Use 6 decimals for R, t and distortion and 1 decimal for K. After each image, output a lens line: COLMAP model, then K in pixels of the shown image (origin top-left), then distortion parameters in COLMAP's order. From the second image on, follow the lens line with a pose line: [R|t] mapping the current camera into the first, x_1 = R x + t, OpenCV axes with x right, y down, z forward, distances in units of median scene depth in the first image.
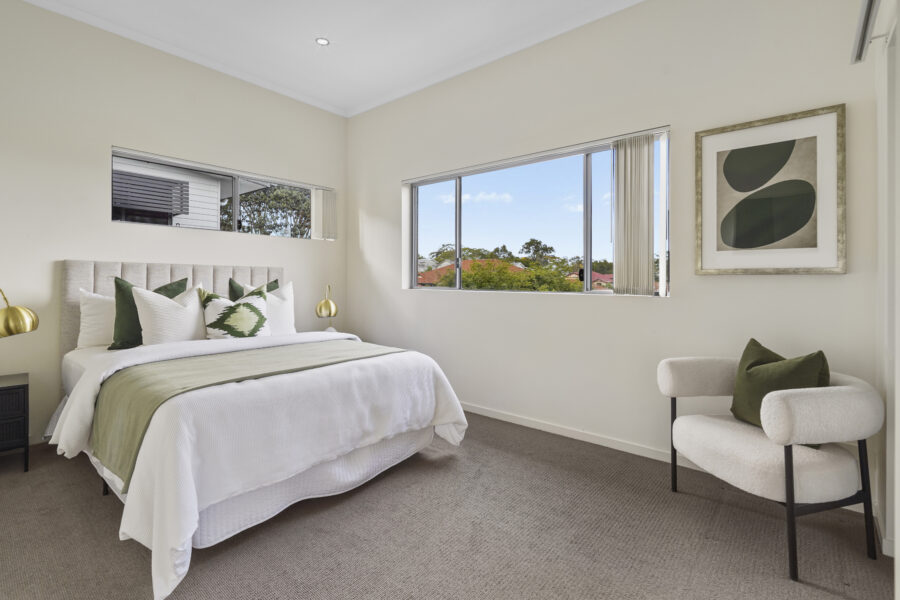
lens RADIAL K [[417.4, 0, 441.4], [0, 417.4, 276.7], [0, 0, 1]] dist [-0.001647, -0.000329]
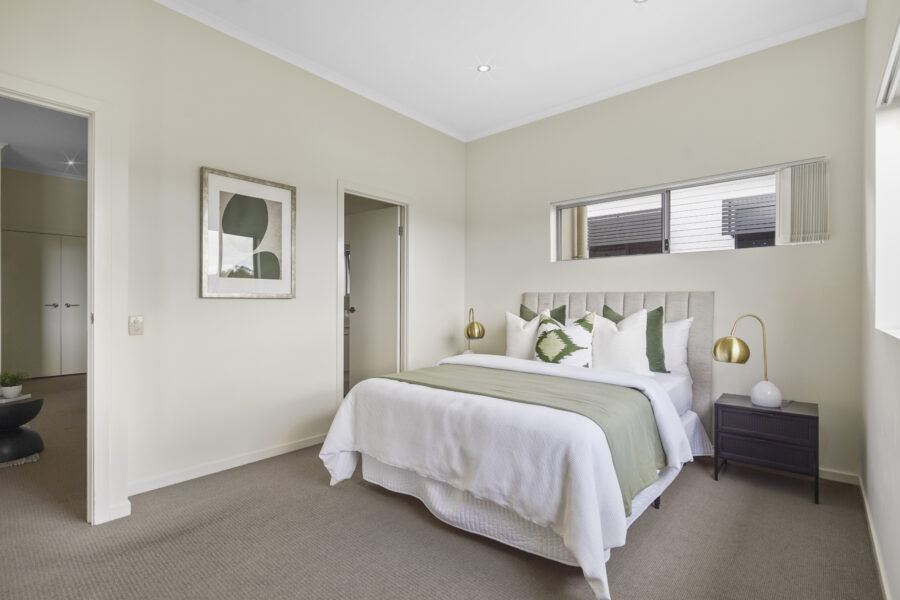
lens RADIAL K [[417.4, 0, 448.5], [0, 417.4, 306.9], [0, 0, 1]] dist [-0.001647, -0.000329]
pose [[0.002586, 0.002429, -0.999994, 0.648754], [0.003545, 0.999991, 0.002438, 0.005941], [0.999990, -0.003551, 0.002577, 0.868633]]
